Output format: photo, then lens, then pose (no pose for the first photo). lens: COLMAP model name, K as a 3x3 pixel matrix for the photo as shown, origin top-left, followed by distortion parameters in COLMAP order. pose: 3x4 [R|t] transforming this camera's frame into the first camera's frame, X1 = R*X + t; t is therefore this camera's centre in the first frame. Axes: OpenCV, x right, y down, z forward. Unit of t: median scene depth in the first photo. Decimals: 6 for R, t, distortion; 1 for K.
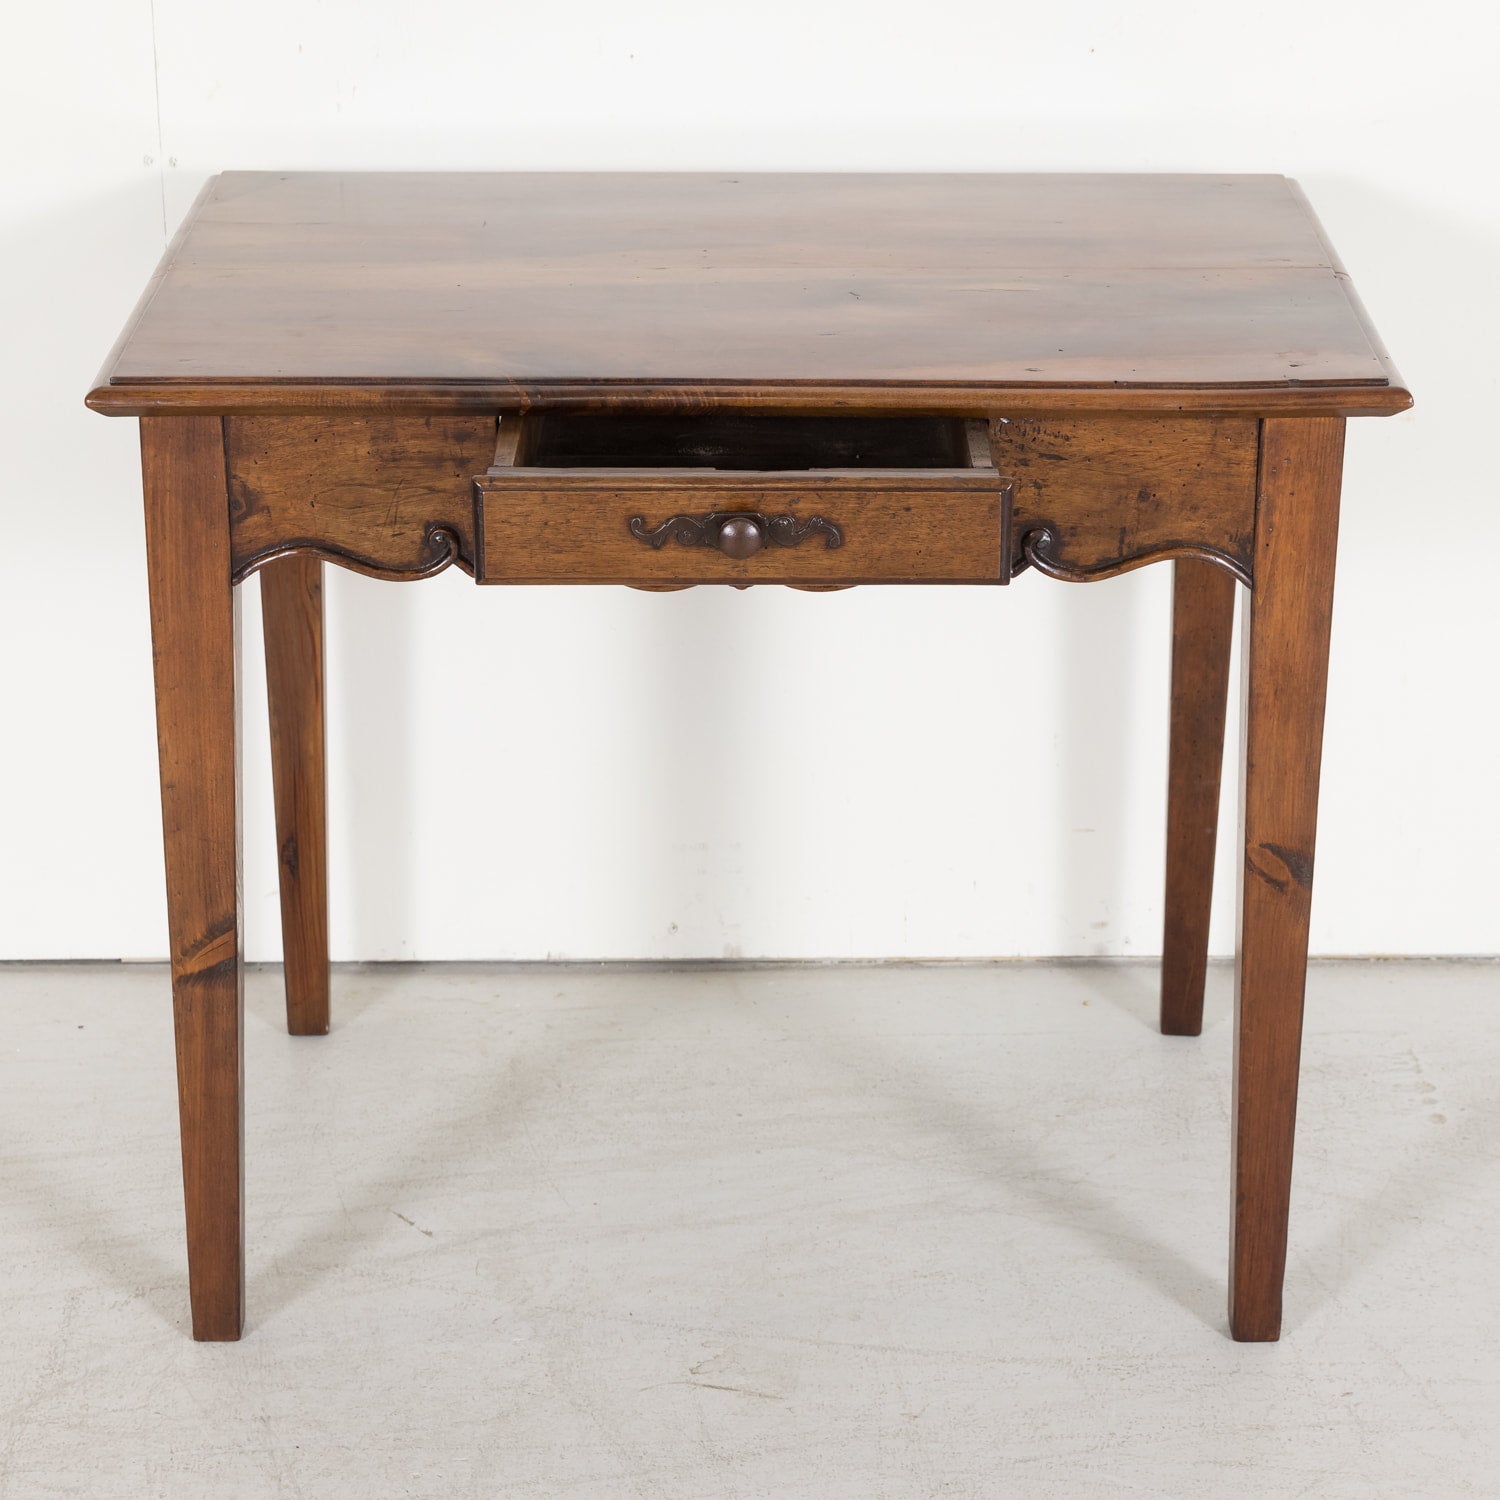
lens RADIAL K [[3802.6, 0, 735.5], [0, 3802.6, 743.3], [0, 0, 1]] dist [-0.013103, 0.331610]
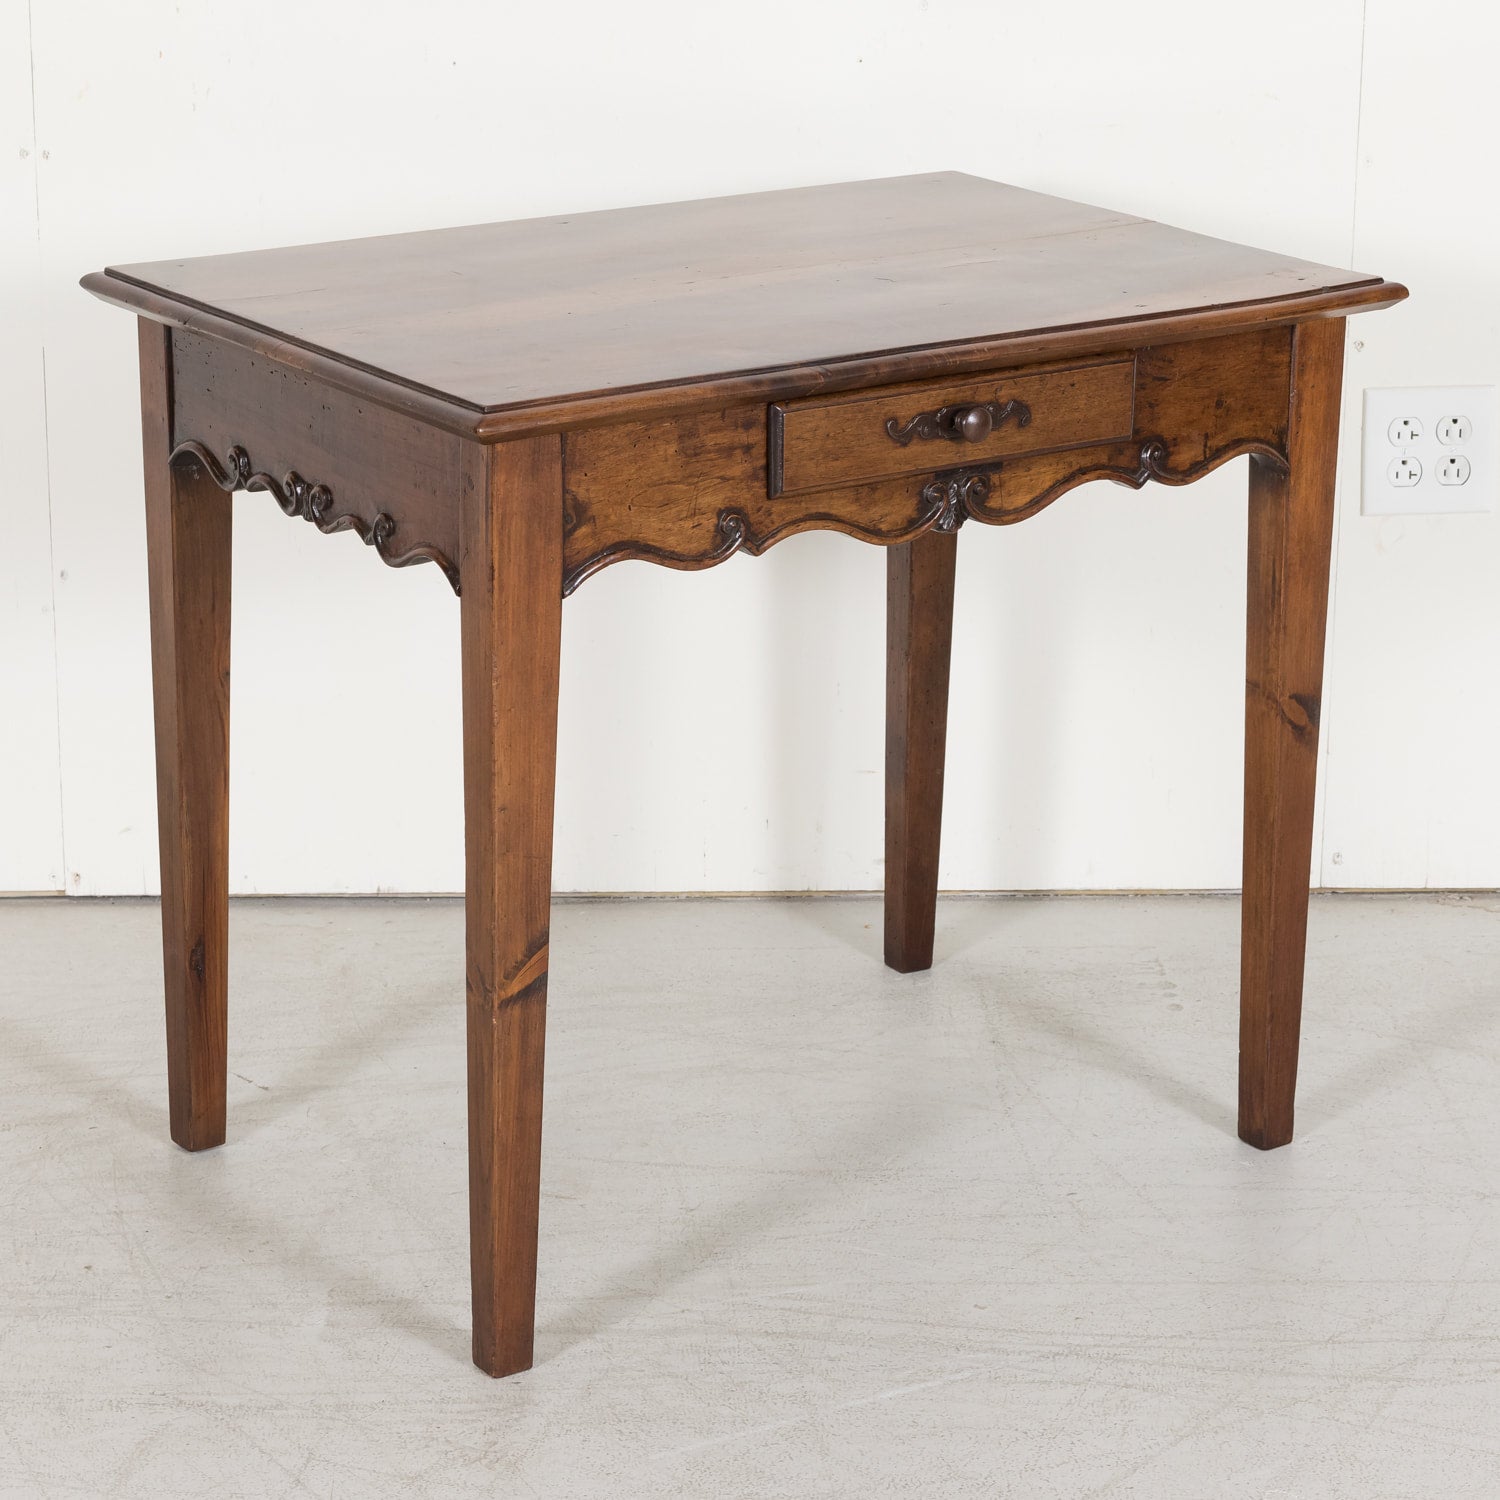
lens RADIAL K [[4218.8, 0, 769.6], [0, 4218.8, 679.0], [0, 0, 1]] dist [0.030247, 0.115867]
pose [[0.811435, -0.159641, 0.562217, -0.719730], [0.209805, 0.977417, -0.025269, 0.020739], [-0.545487, 0.138460, 0.826603, 0.013200]]
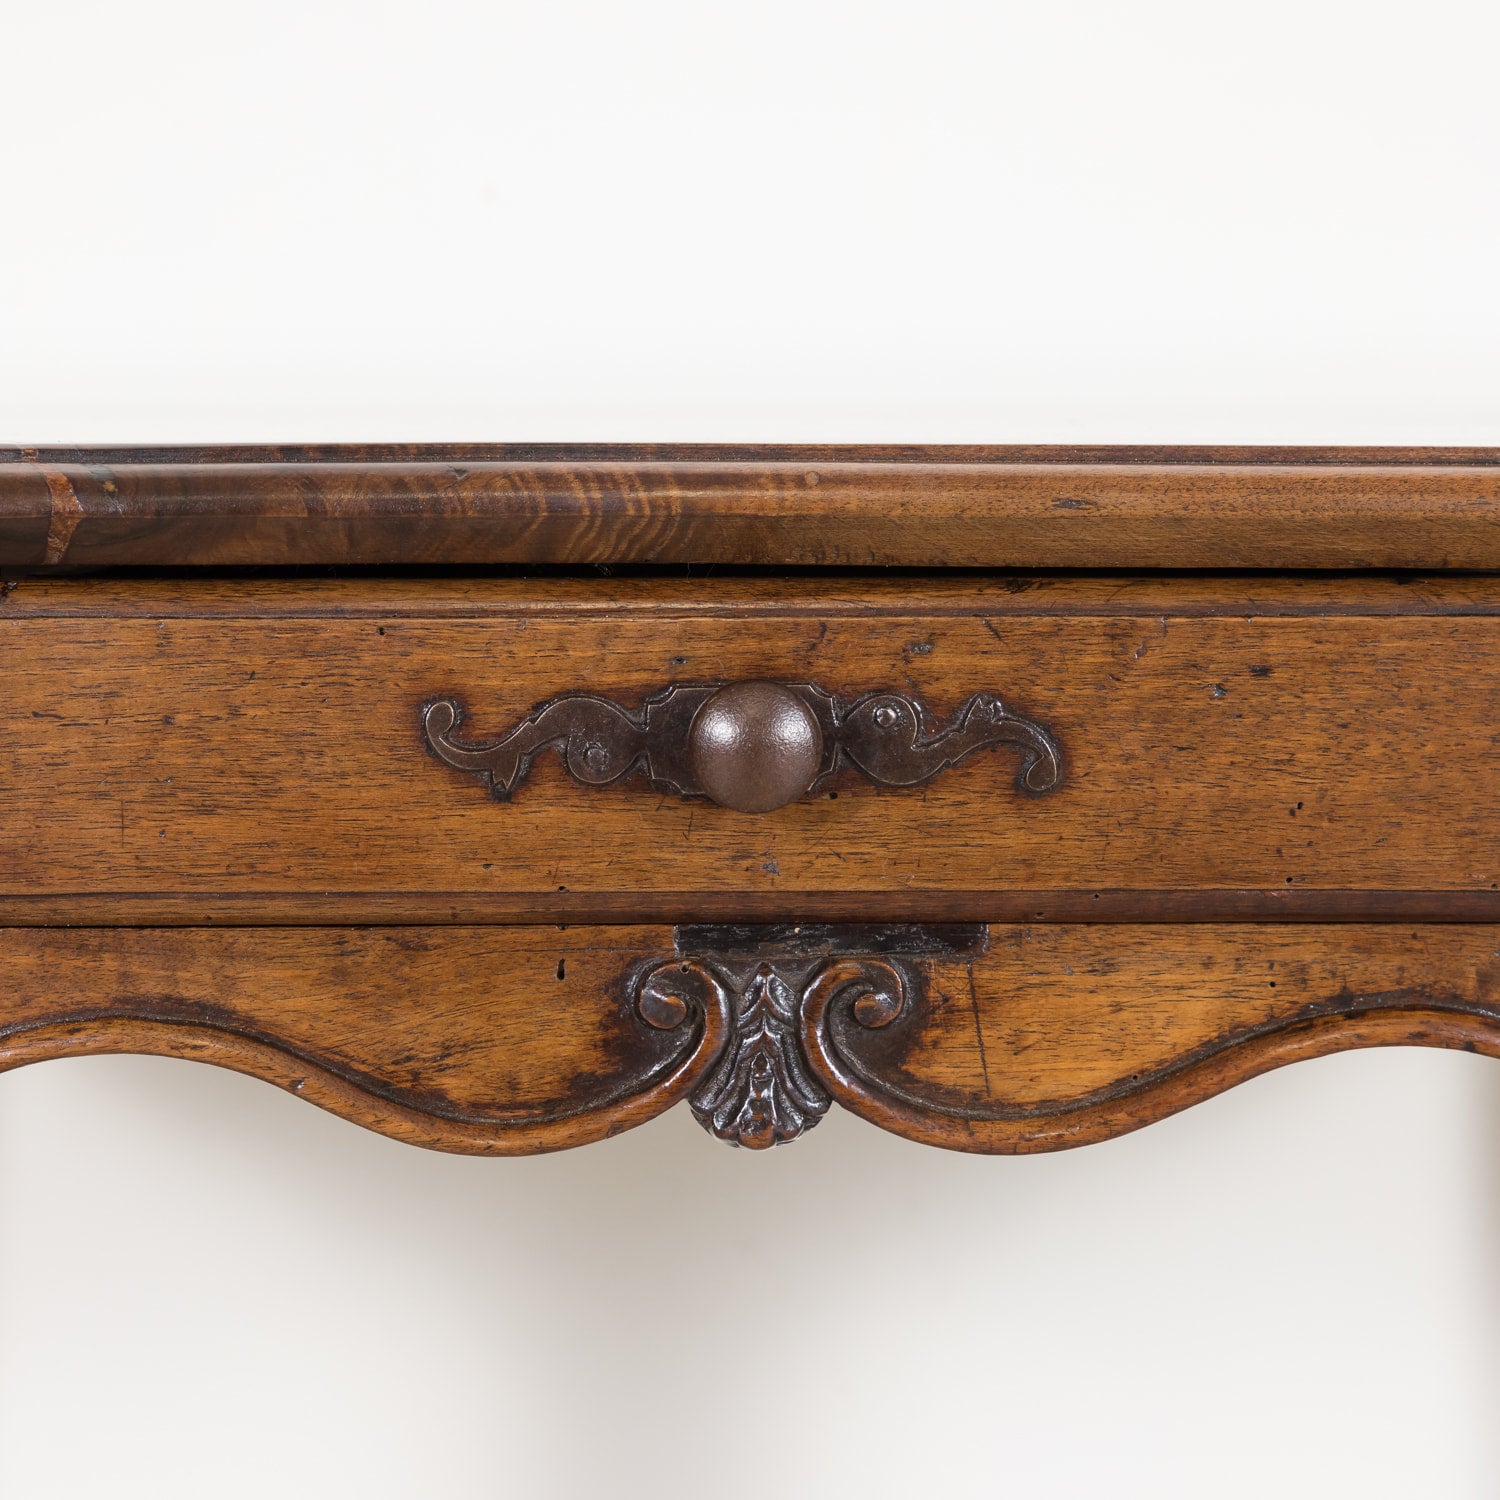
lens RADIAL K [[4274.2, 0, 748.3], [0, 4274.2, 752.0], [0, 0, 1]] dist [0.030862, -0.142949]
pose [[0.999959, -0.003863, 0.008163, -0.001918], [0.006079, 0.956392, -0.292024, 0.030611], [-0.006679, 0.292062, 0.956376, 0.630426]]
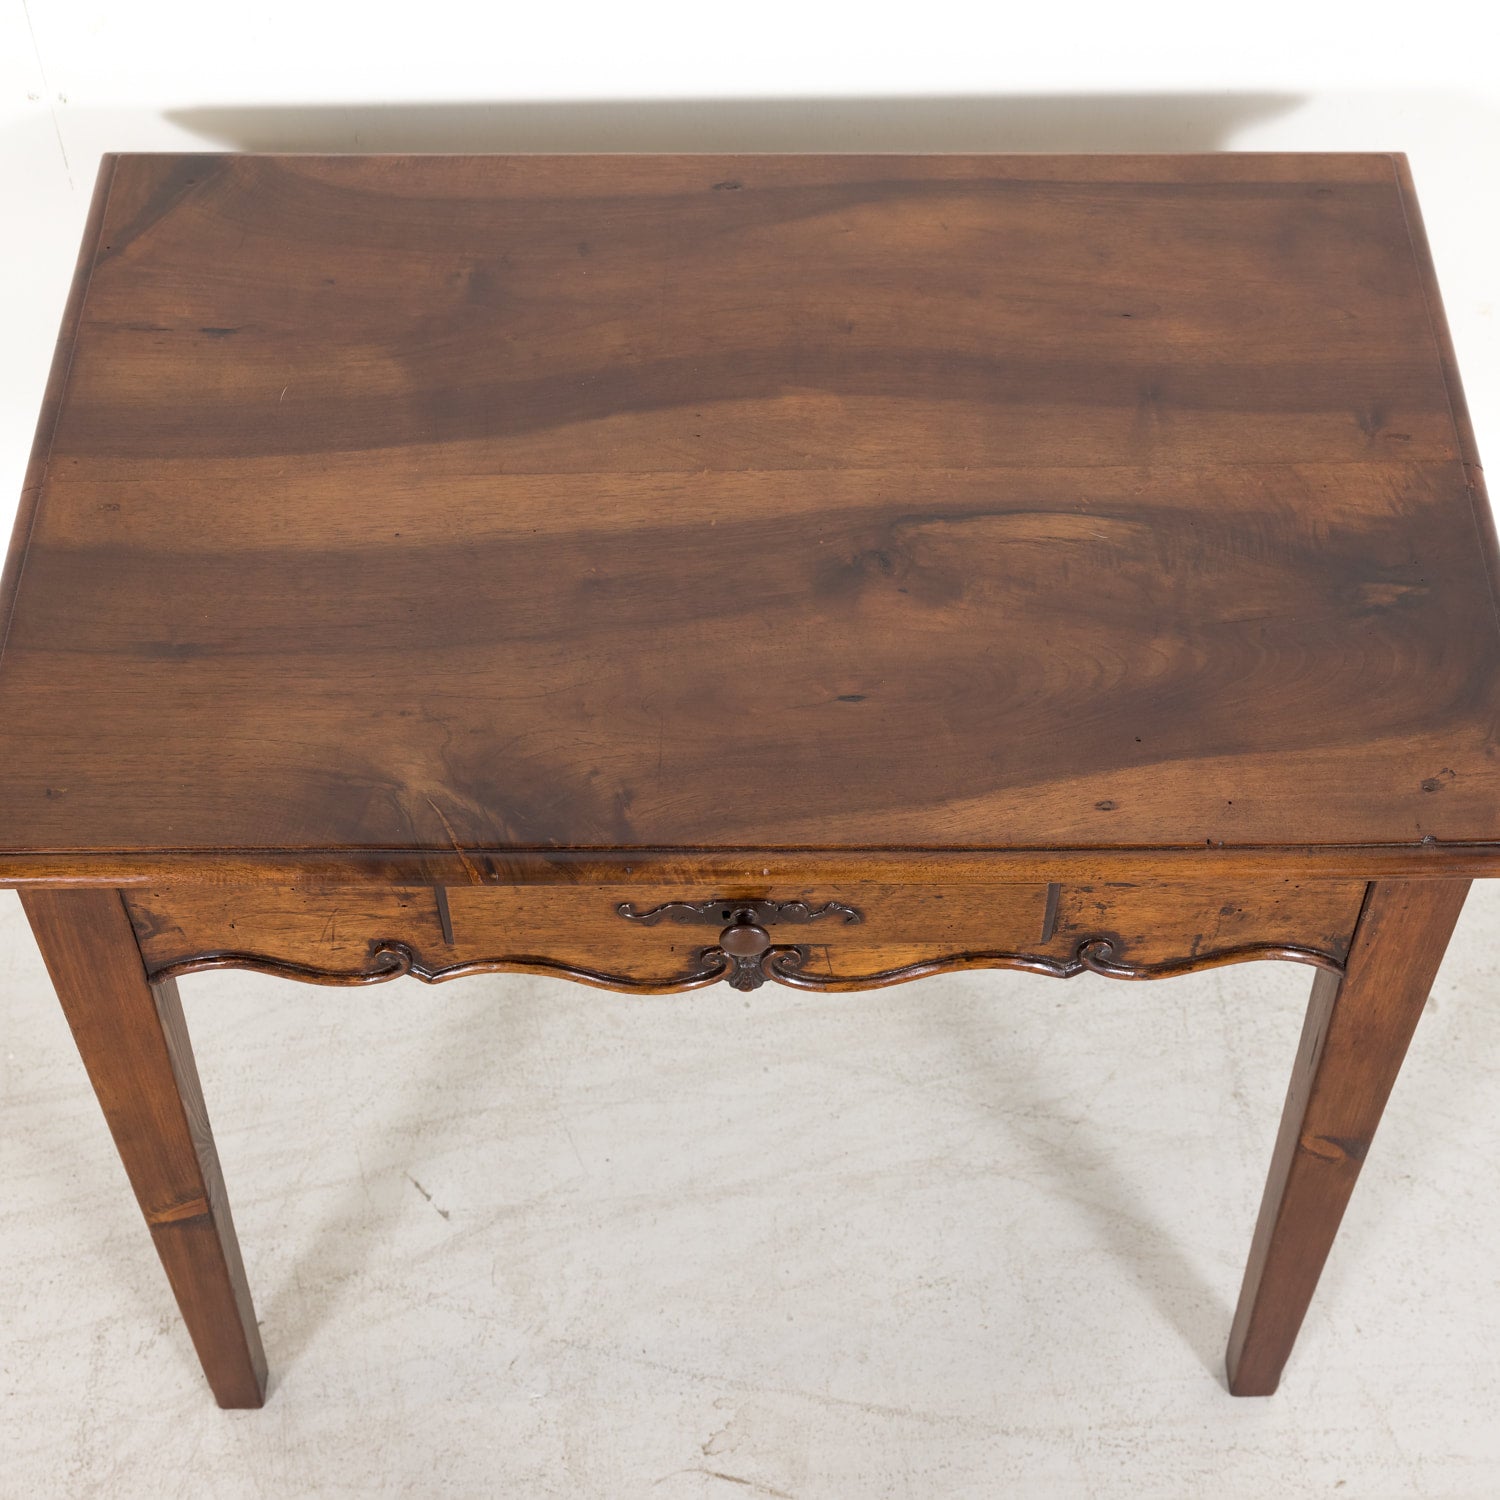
lens RADIAL K [[2620.5, 0, 762.5], [0, 2620.5, 750.4], [0, 0, 1]] dist [0.010783, -0.052010]
pose [[0.999949, -0.008877, 0.004911, 0.002663], [0.005297, 0.869680, 0.493588, -0.365634], [-0.008653, -0.493537, 0.869682, 0.497737]]
